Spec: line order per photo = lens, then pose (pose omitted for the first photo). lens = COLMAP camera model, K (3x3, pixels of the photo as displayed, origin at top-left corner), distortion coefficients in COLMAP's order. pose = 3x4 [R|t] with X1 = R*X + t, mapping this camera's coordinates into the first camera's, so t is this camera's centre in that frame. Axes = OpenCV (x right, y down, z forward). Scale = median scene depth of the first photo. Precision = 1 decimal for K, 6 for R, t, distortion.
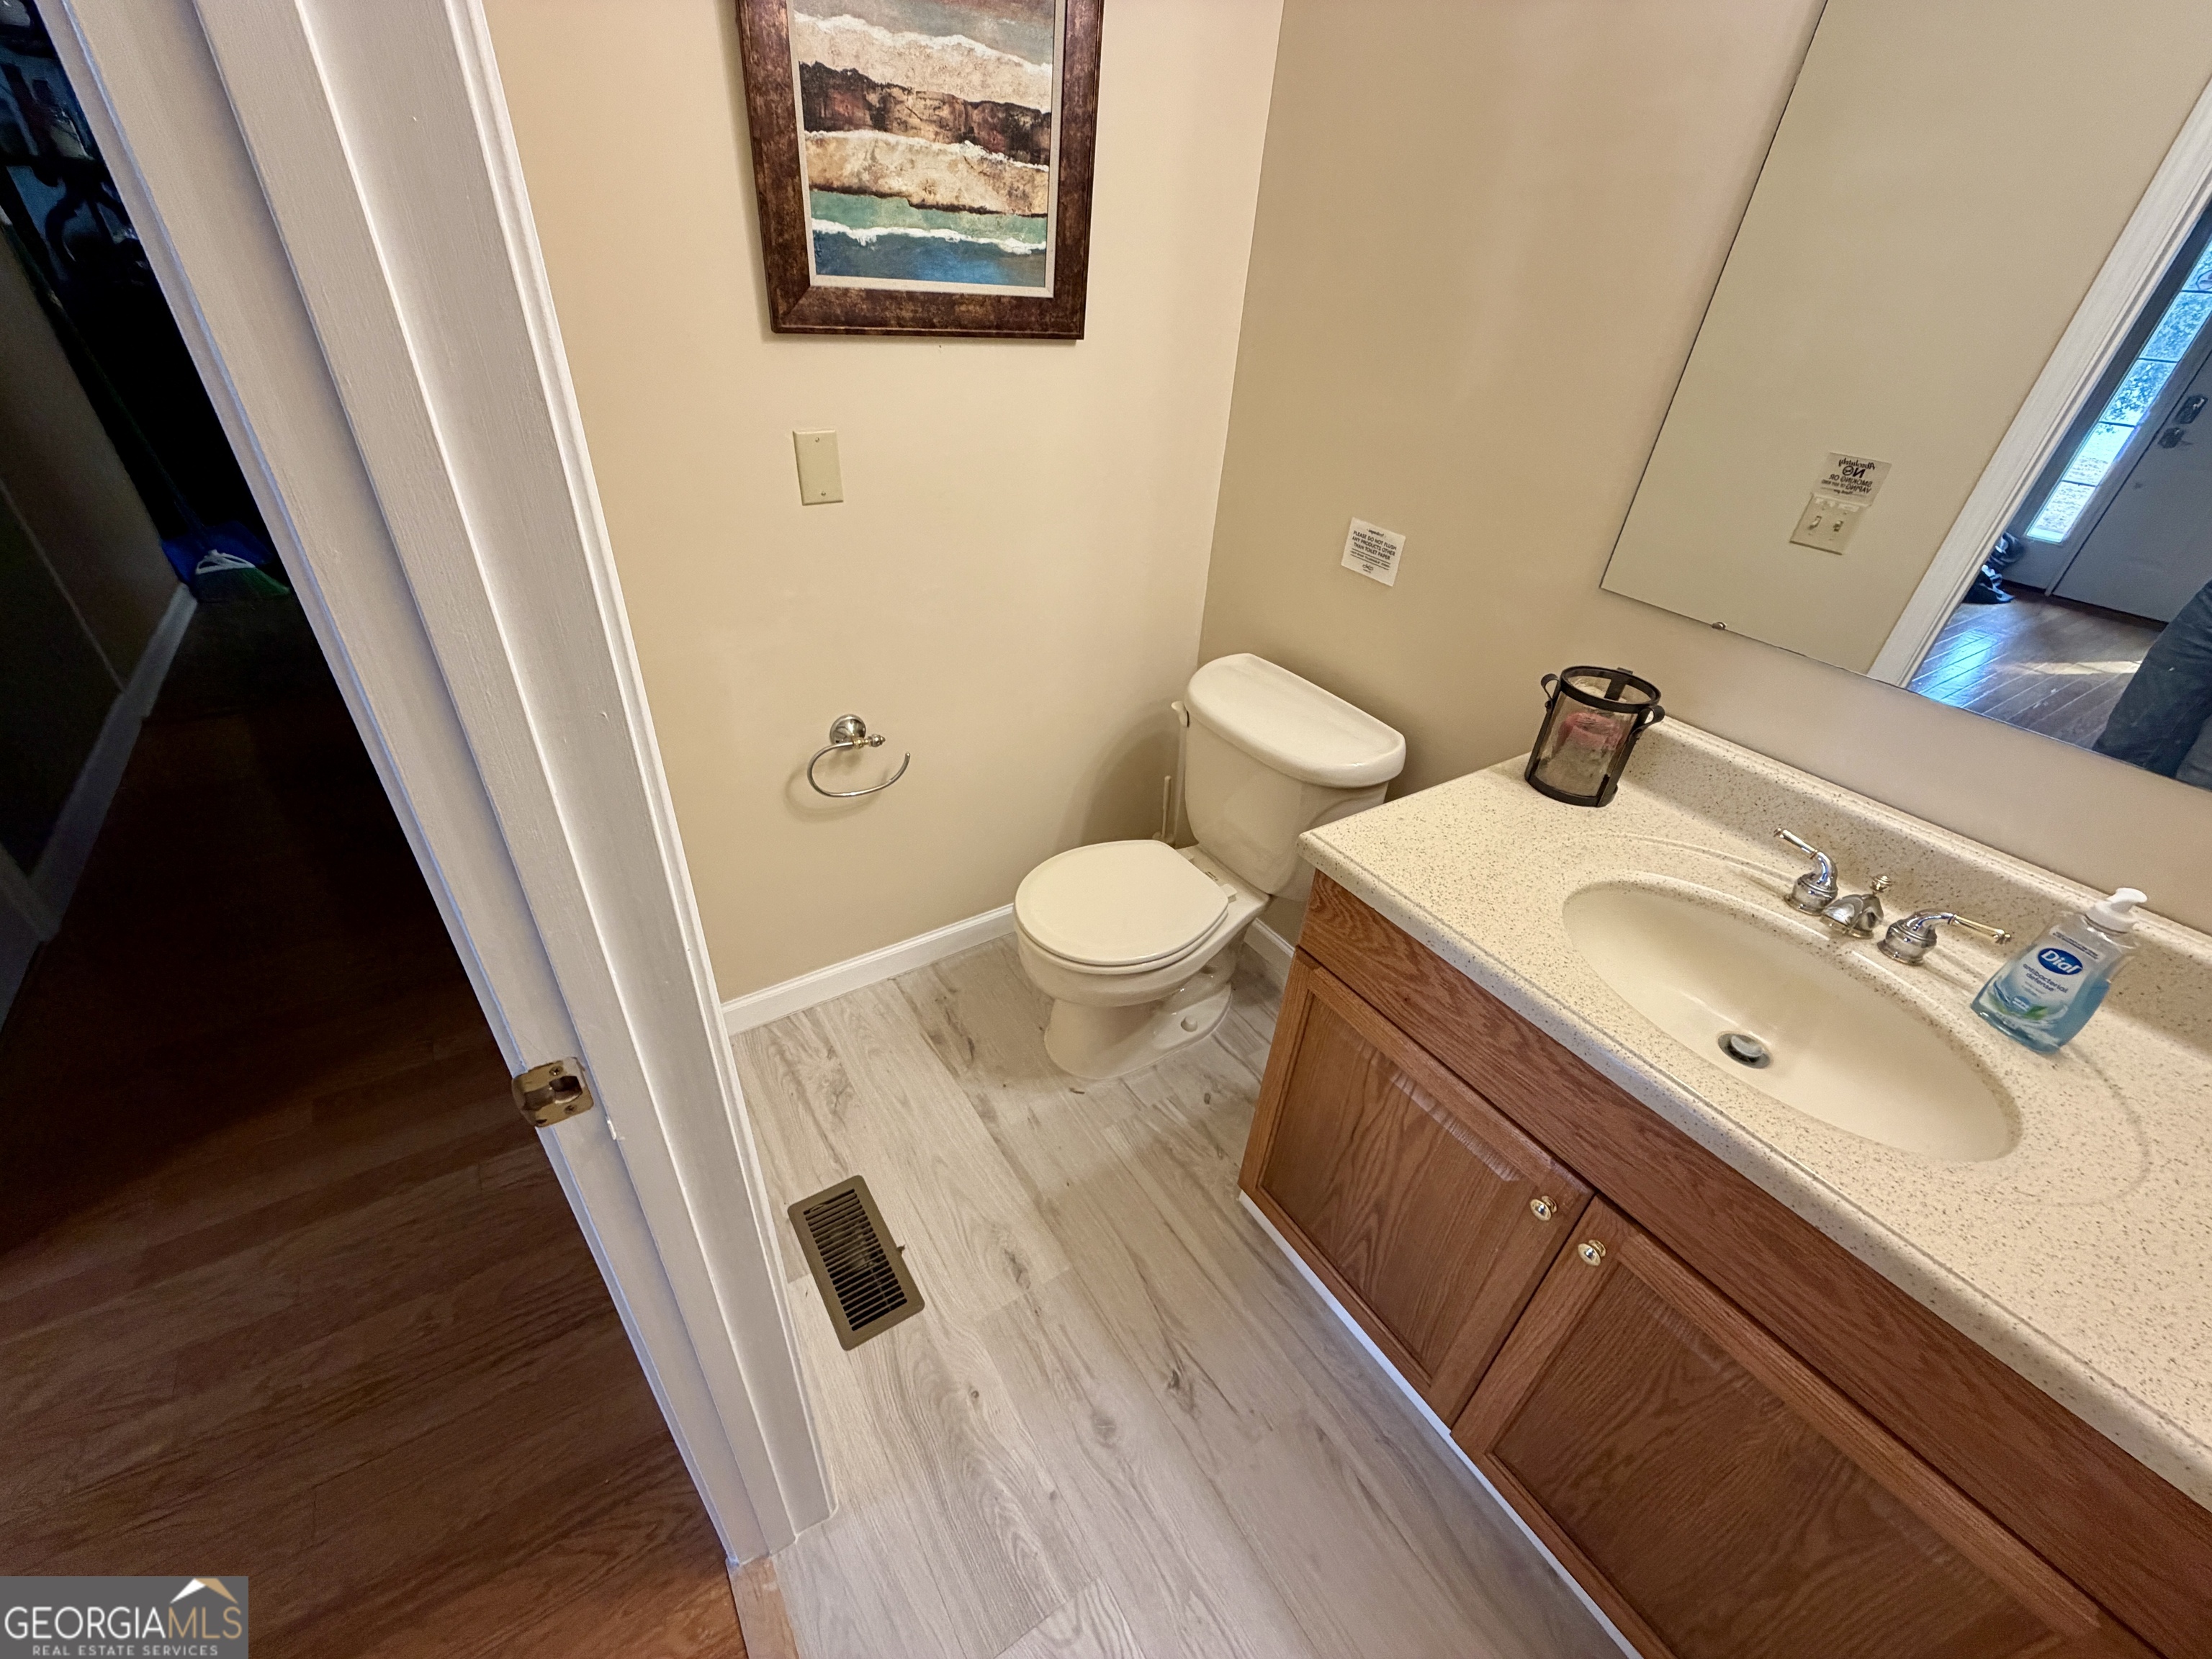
lens RADIAL K [[878.7, 0, 1098.1], [0, 878.7, 820.2], [0, 0, 1]] dist [-0.002166, -0.000267]
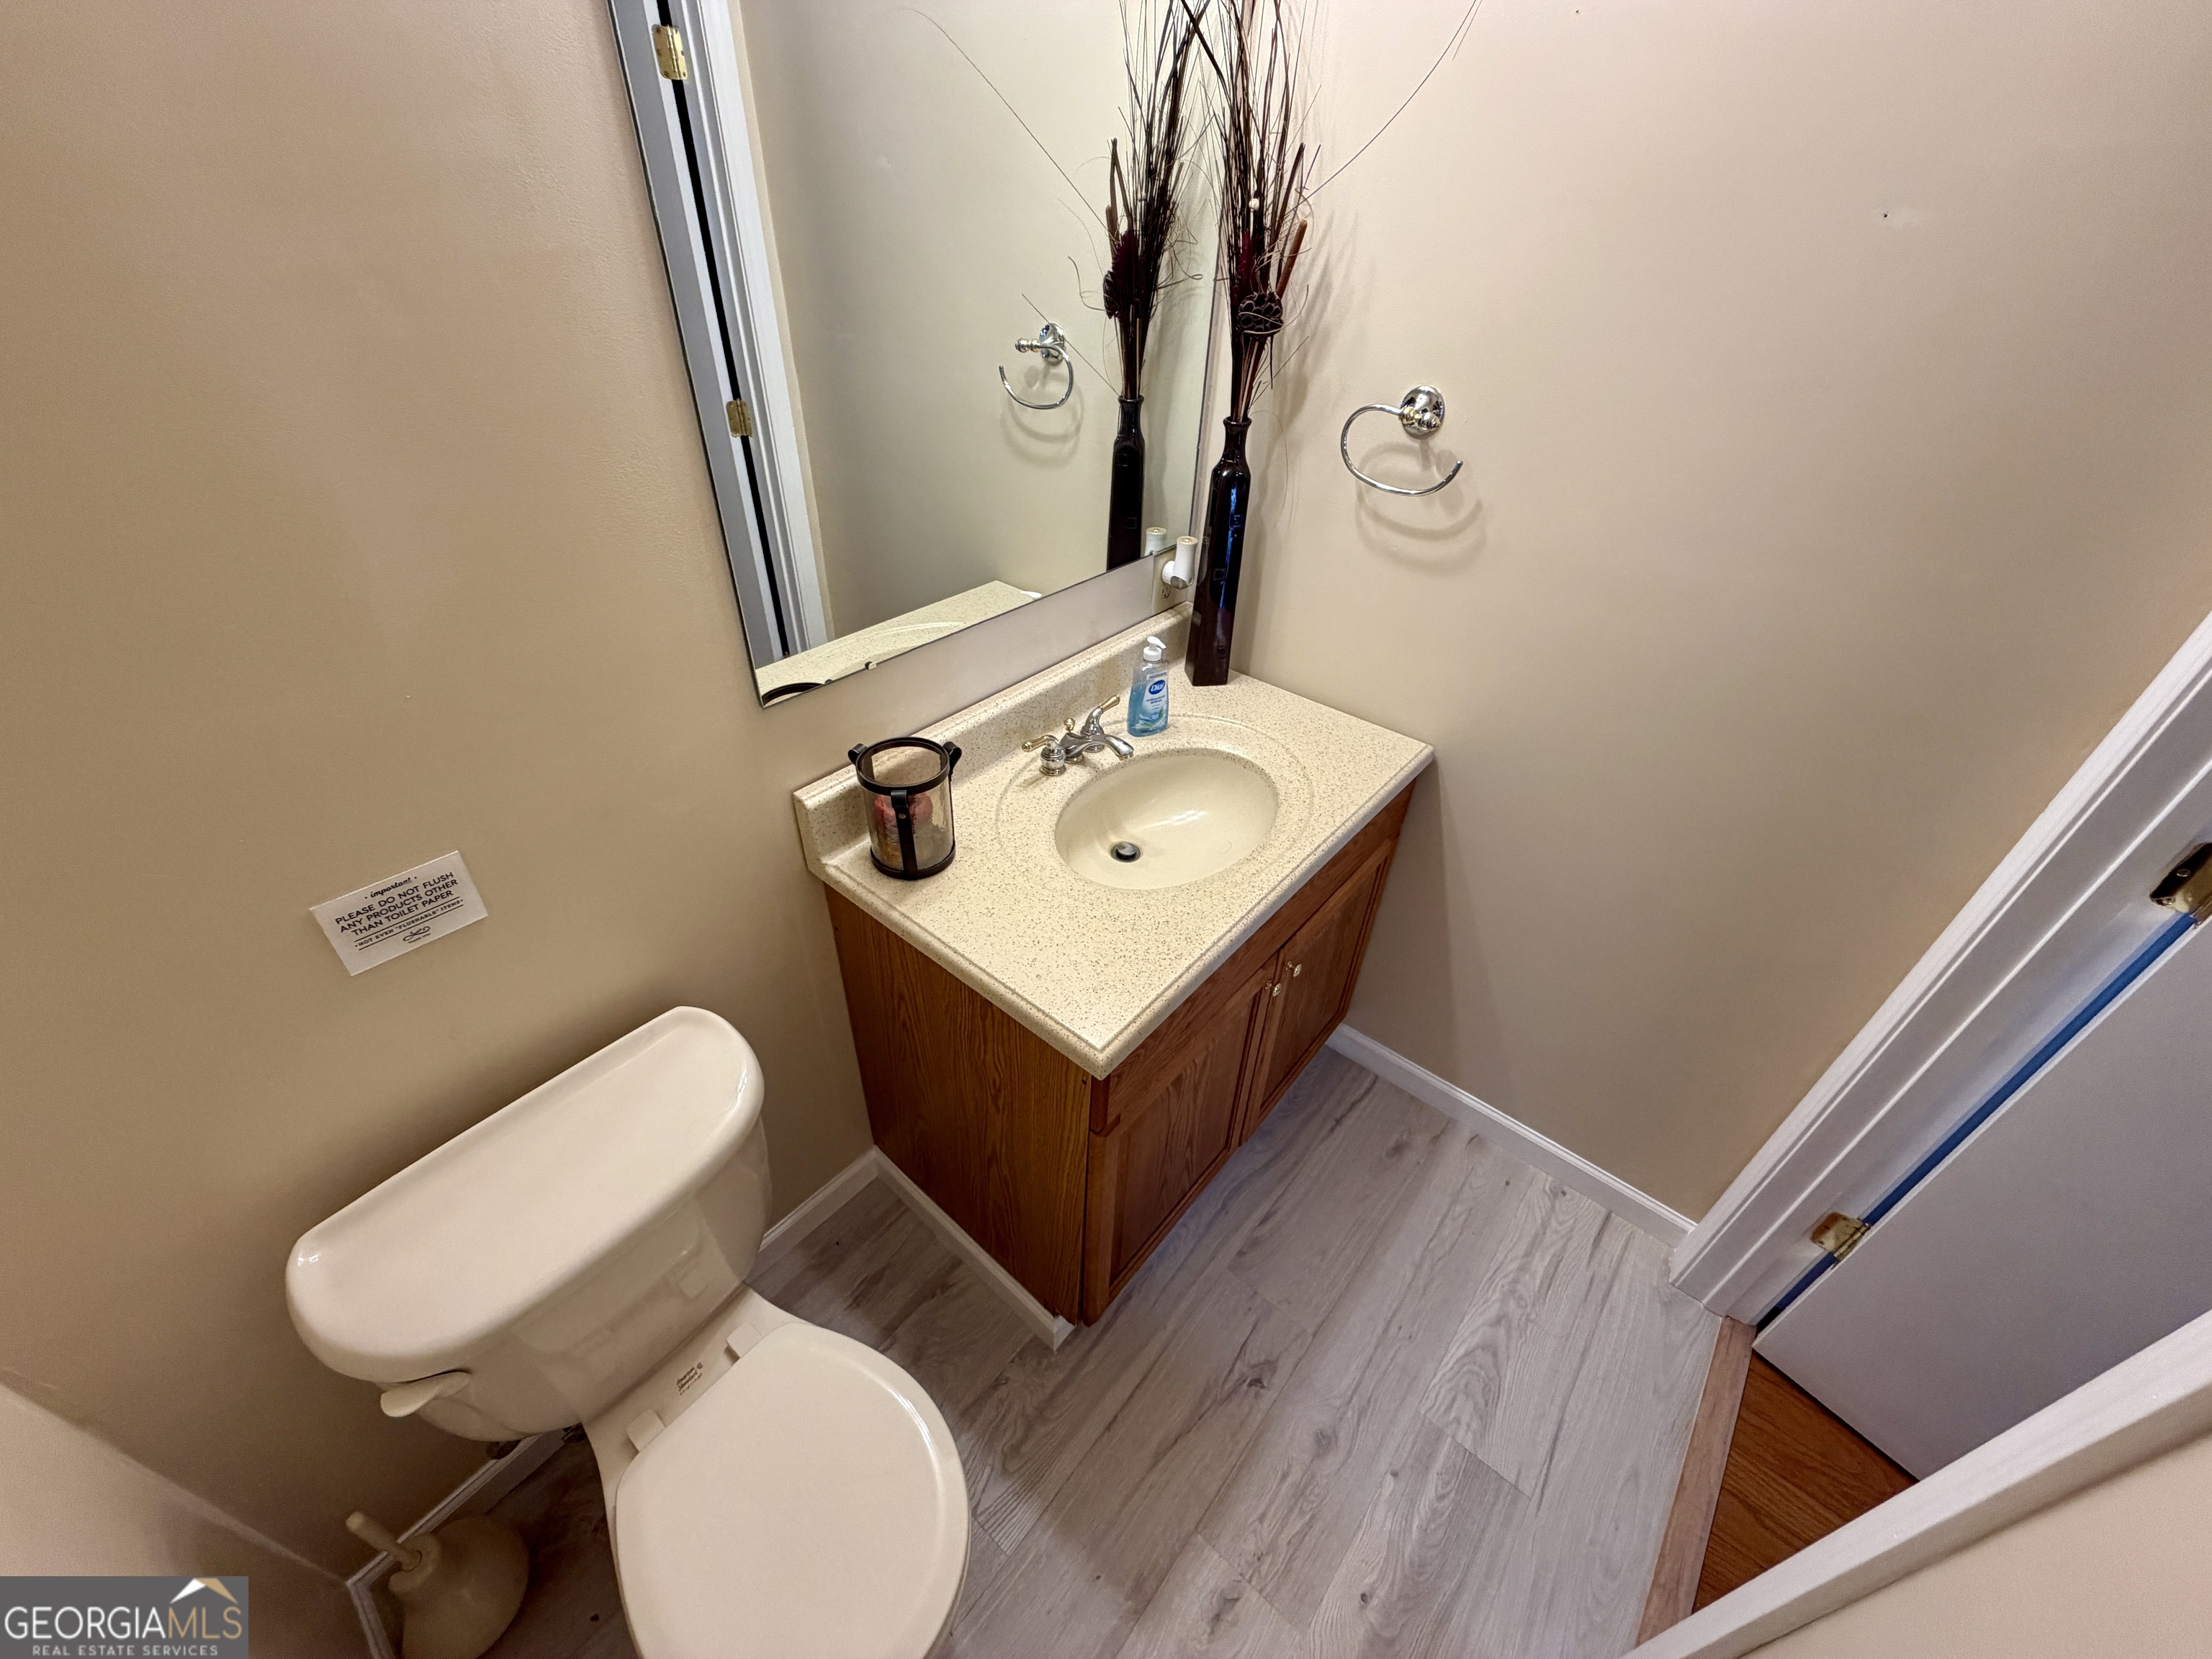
lens RADIAL K [[878.7, 0, 1086.2], [0, 878.7, 831.4], [0, 0, 1]] dist [-0.002166, -0.000267]
pose [[-0.277305, -0.634472, 0.721490, -0.205307], [0.485090, 0.555741, 0.675159, -0.585547], [-0.829331, 0.537212, 0.153666, 0.620535]]
